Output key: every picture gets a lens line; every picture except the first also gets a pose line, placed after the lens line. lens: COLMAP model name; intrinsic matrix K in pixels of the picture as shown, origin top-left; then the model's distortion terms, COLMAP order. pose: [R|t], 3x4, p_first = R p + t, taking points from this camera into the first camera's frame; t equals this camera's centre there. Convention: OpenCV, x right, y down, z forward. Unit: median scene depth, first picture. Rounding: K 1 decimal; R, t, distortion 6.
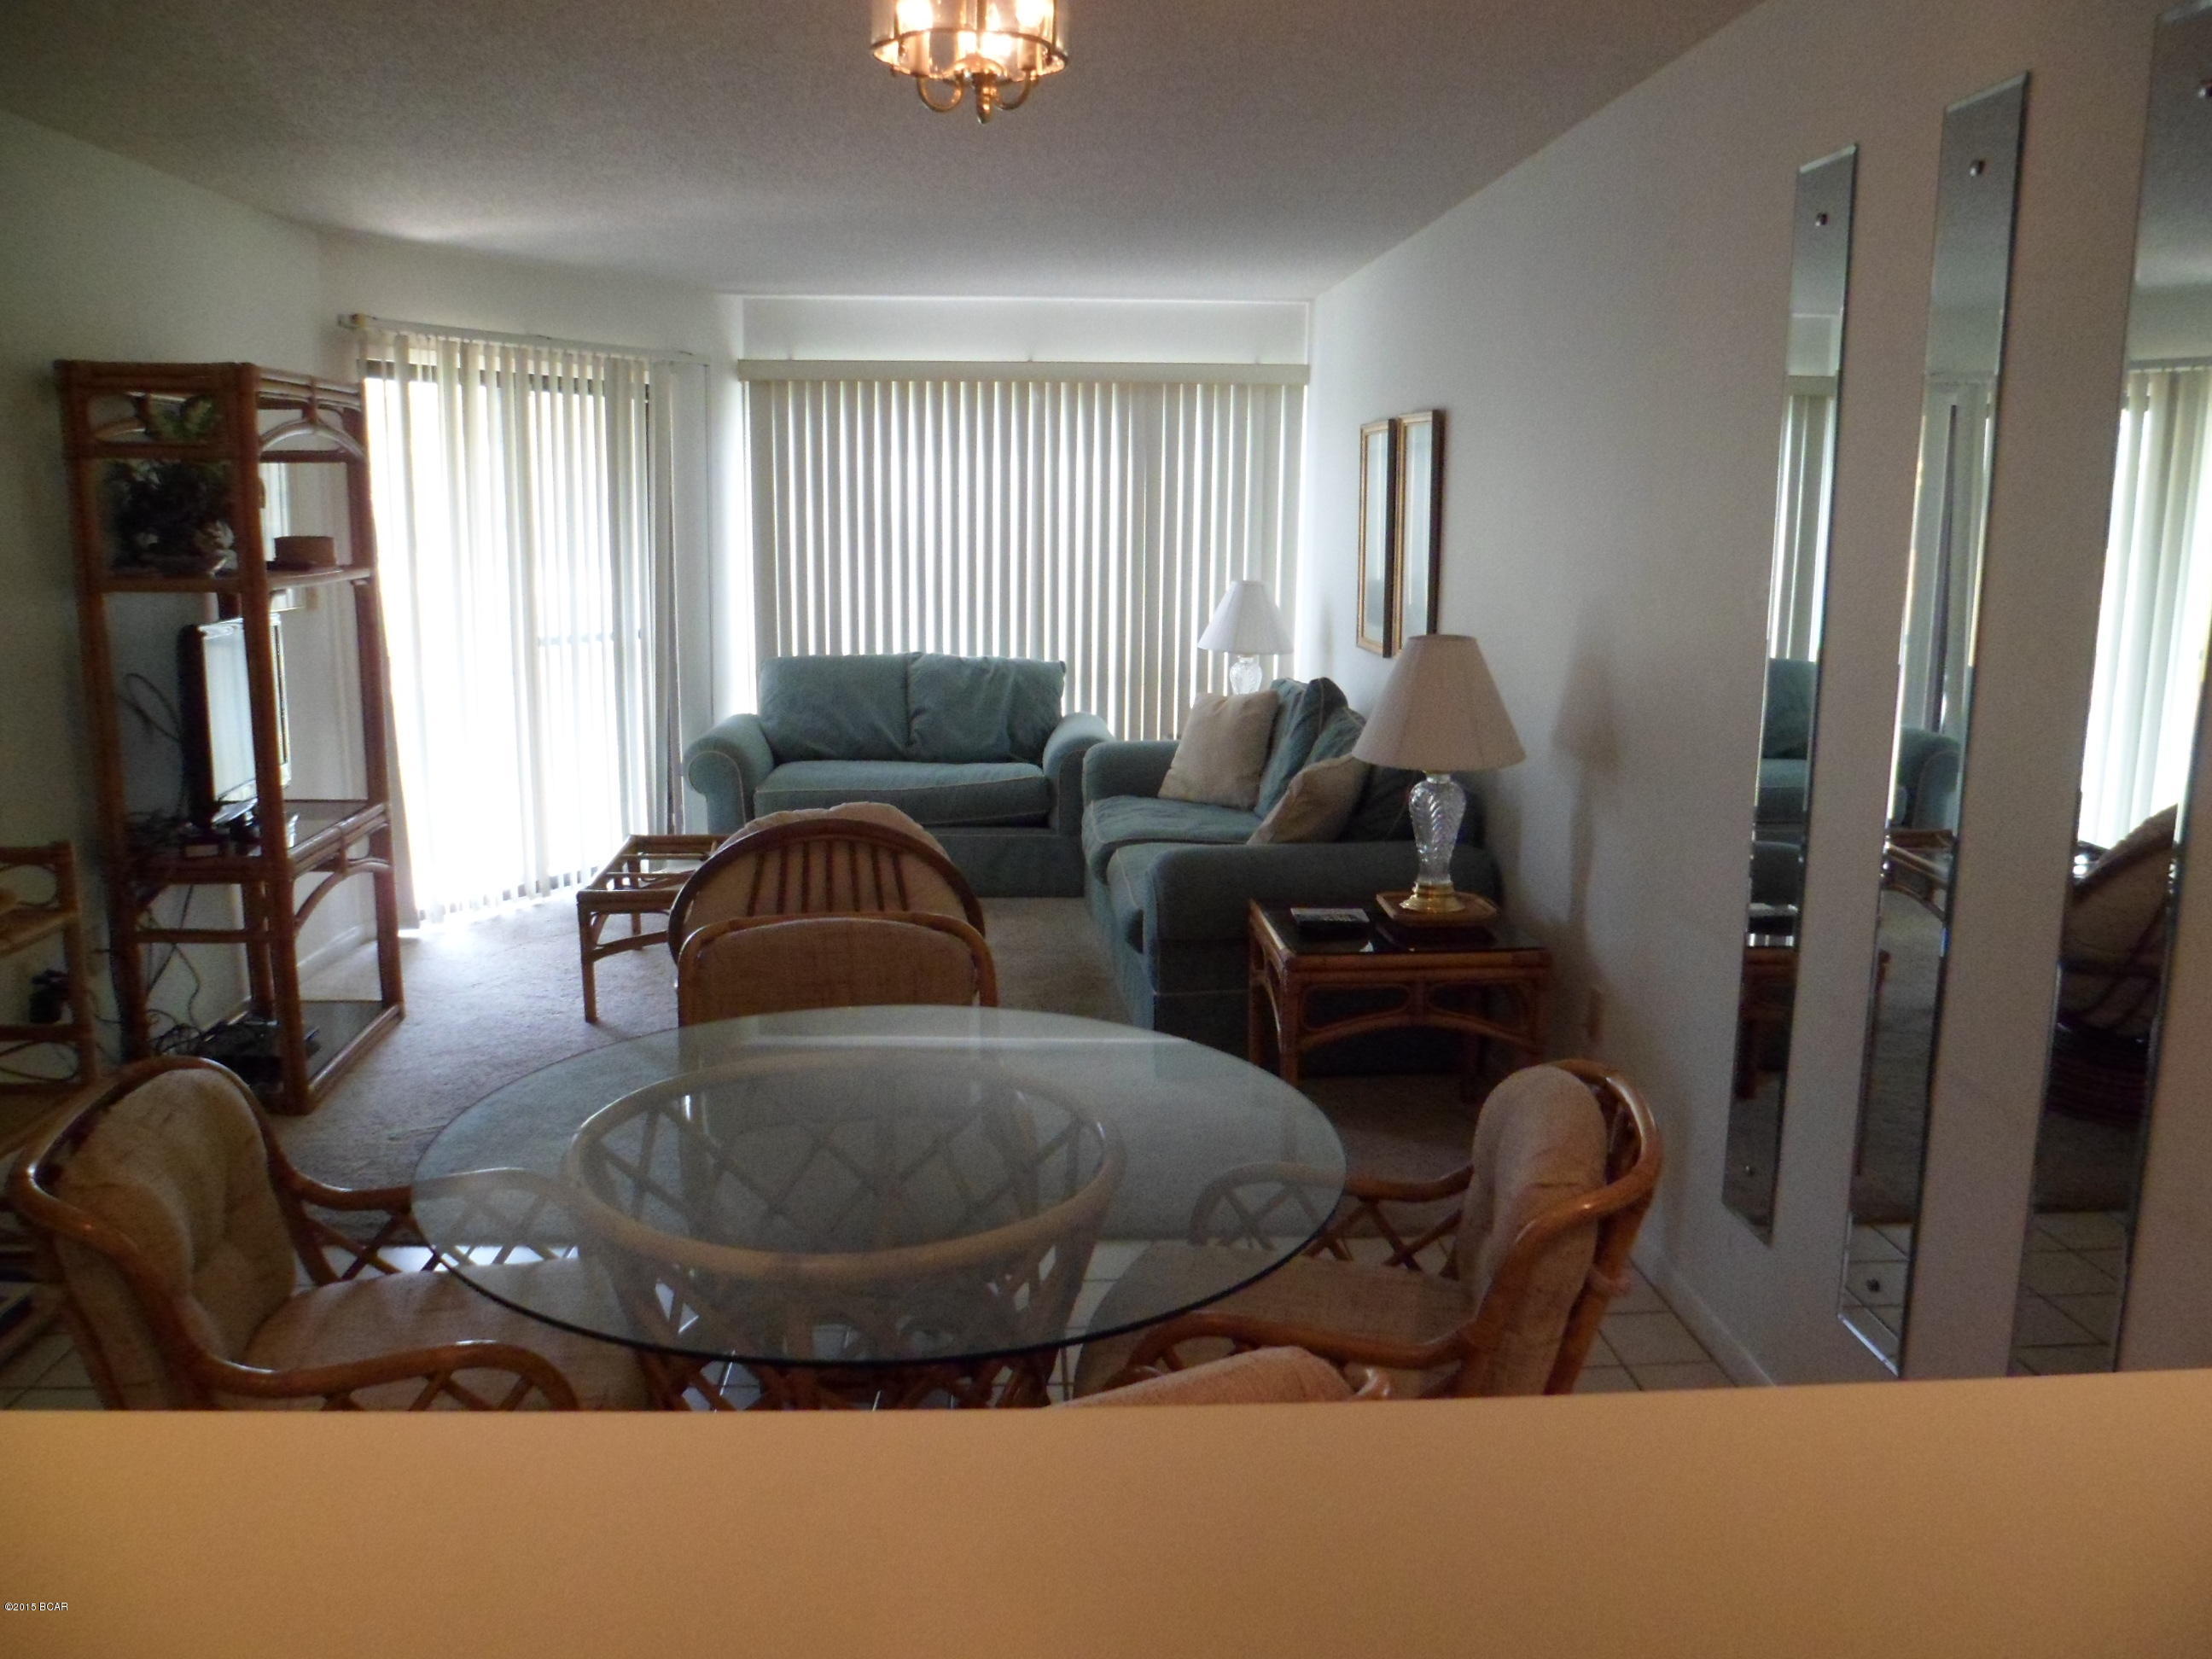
lens RADIAL K [[1714.2, 0, 1106.0], [0, 1714.2, 829.5], [0, 0, 1]] dist [-0.089145, 0.070244]
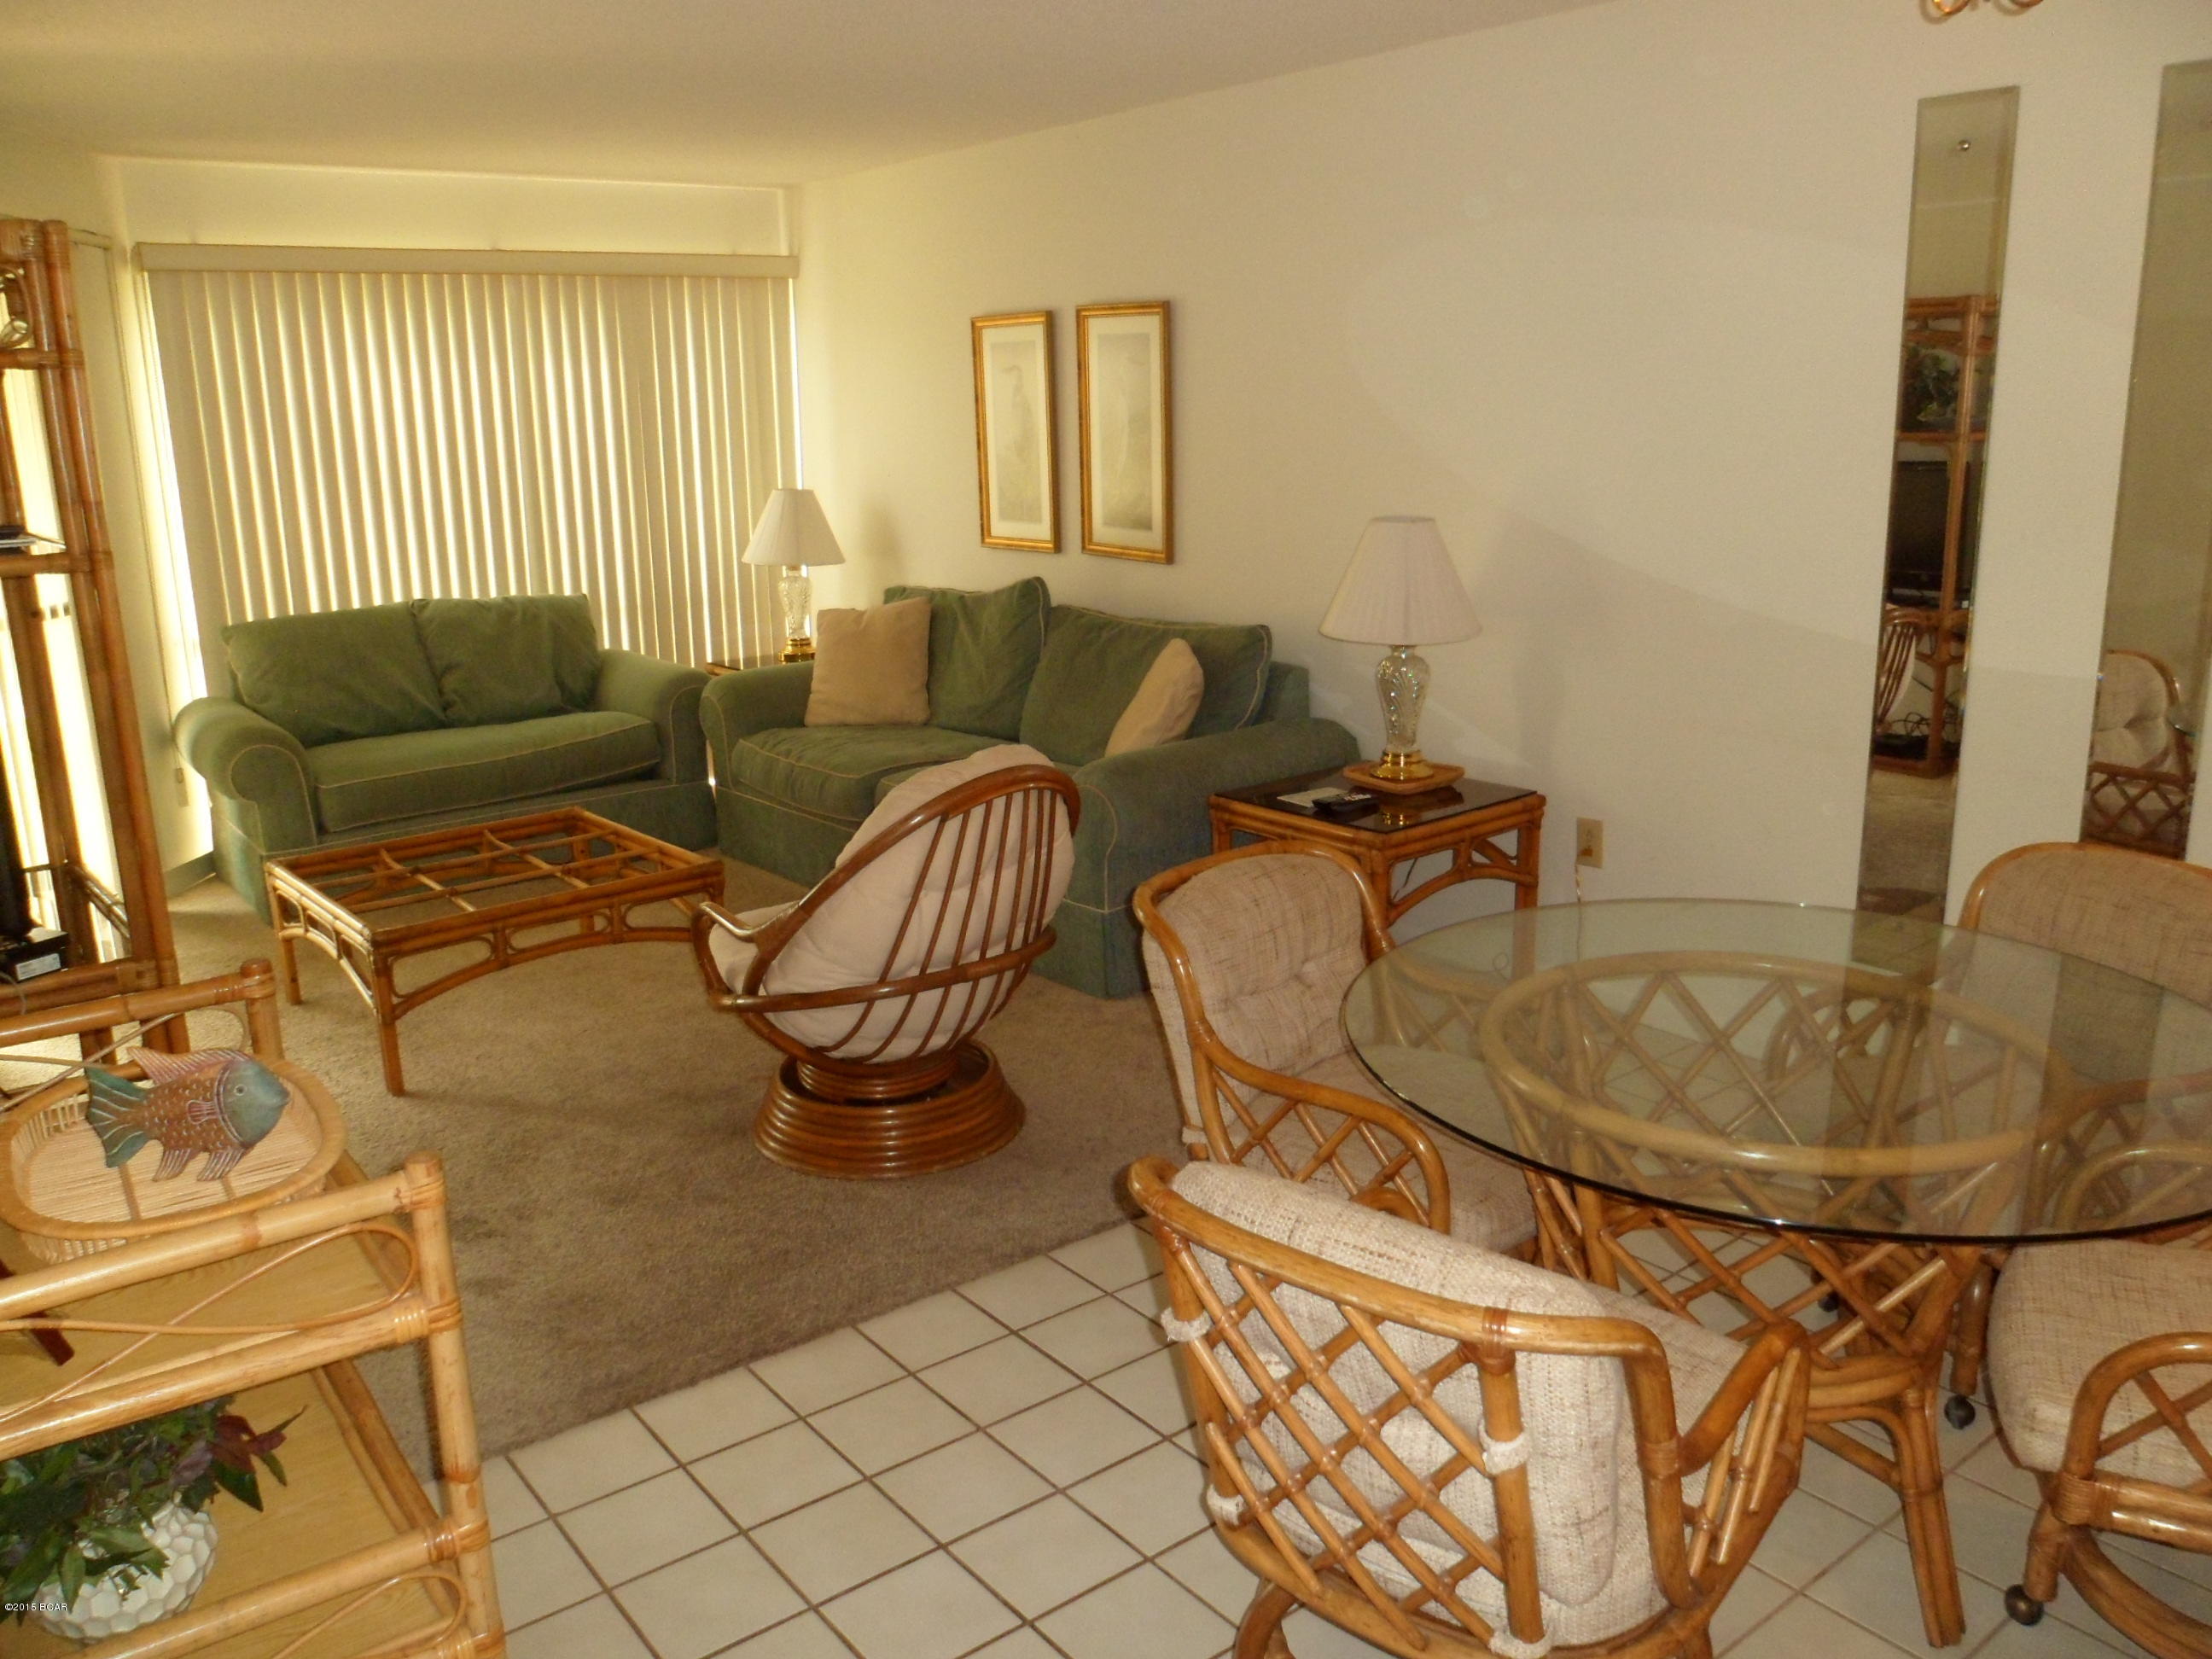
lens RADIAL K [[1714.2, 0, 1106.0], [0, 1714.2, 829.5], [0, 0, 1]] dist [-0.089145, 0.070244]
pose [[0.824306, -0.166186, 0.541205, -0.305460], [0.136186, 0.986082, 0.095370, -0.025792], [-0.549521, -0.004910, 0.835465, 0.121623]]
